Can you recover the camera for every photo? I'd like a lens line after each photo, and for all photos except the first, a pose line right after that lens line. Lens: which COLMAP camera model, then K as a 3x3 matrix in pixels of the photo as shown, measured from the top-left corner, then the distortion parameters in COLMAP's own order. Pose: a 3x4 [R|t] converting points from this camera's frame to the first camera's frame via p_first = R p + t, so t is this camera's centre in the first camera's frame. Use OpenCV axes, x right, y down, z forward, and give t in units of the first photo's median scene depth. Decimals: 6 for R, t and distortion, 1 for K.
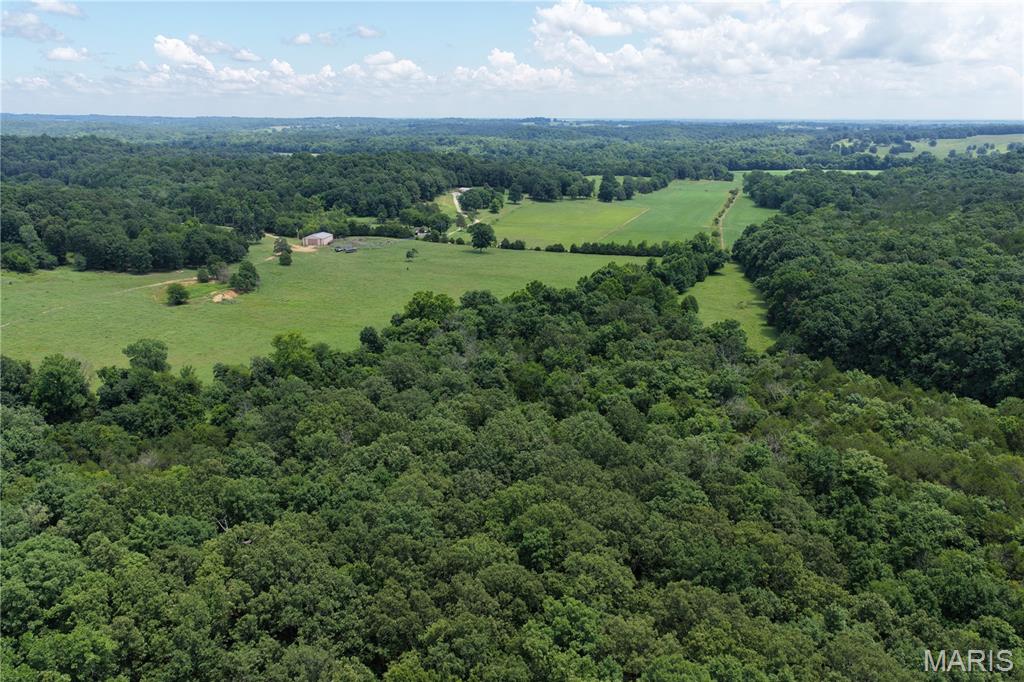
lens RADIAL K [[850.5, 0, 512.0], [0, 850.5, 341.0], [0, 0, 1]] dist [-0.015114, 0.041130]
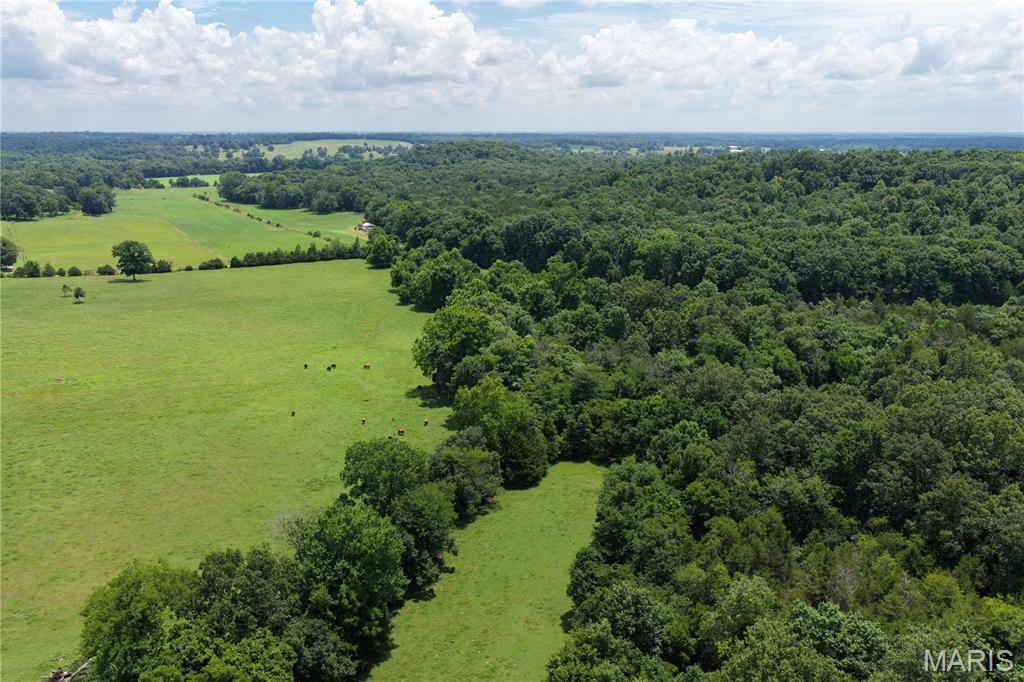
lens RADIAL K [[841.3, 0, 512.0], [0, 841.3, 341.0], [0, 0, 1]] dist [0.007170, 0.020078]
pose [[0.685203, -0.181891, 0.705274, -0.317321], [0.190684, 0.979341, 0.067316, -0.037119], [-0.702948, 0.088360, 0.705731, 0.240363]]
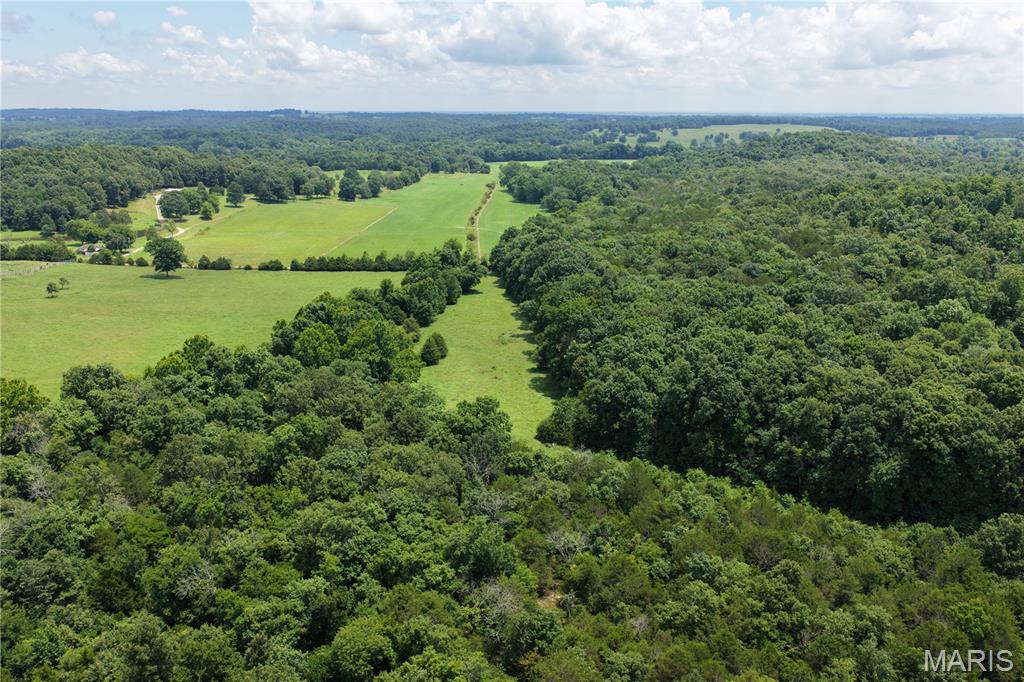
lens RADIAL K [[850.5, 0, 512.0], [0, 850.5, 341.0], [0, 0, 1]] dist [-0.015114, 0.041130]
pose [[0.962919, -0.070374, 0.260452, 0.054257], [0.068266, 0.997520, 0.017141, -0.037069], [-0.261012, 0.001275, 0.965335, 0.180342]]
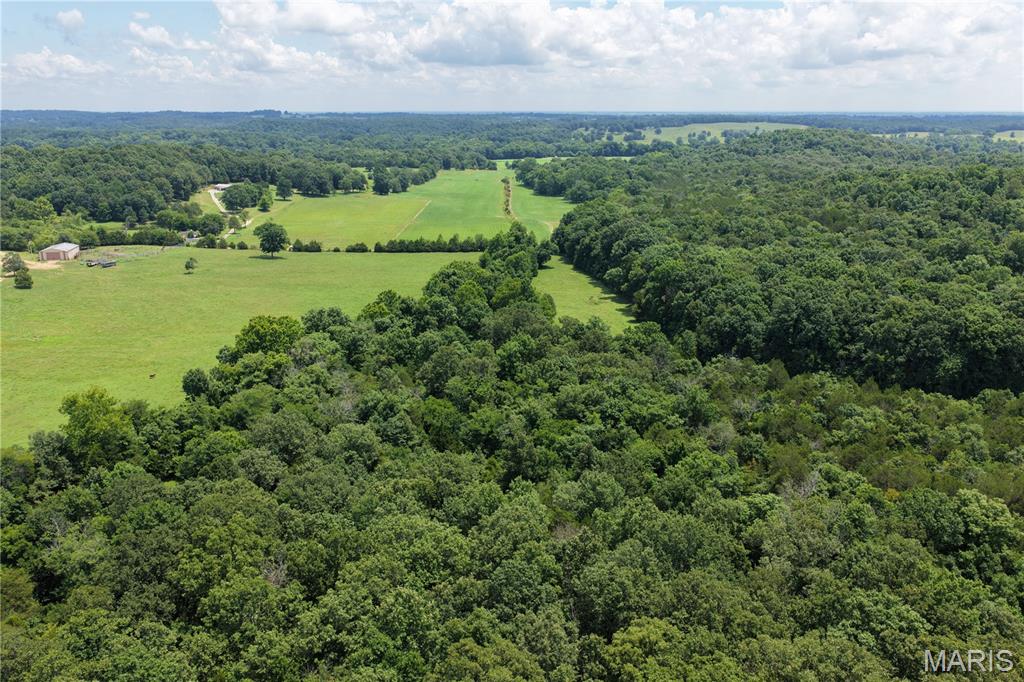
lens RADIAL K [[850.5, 0, 512.0], [0, 850.5, 341.0], [0, 0, 1]] dist [-0.015114, 0.041130]
pose [[0.952772, -0.083130, 0.292088, -0.059673], [0.080989, 0.996525, 0.019435, -0.016595], [-0.292689, 0.005139, 0.956194, 0.106285]]
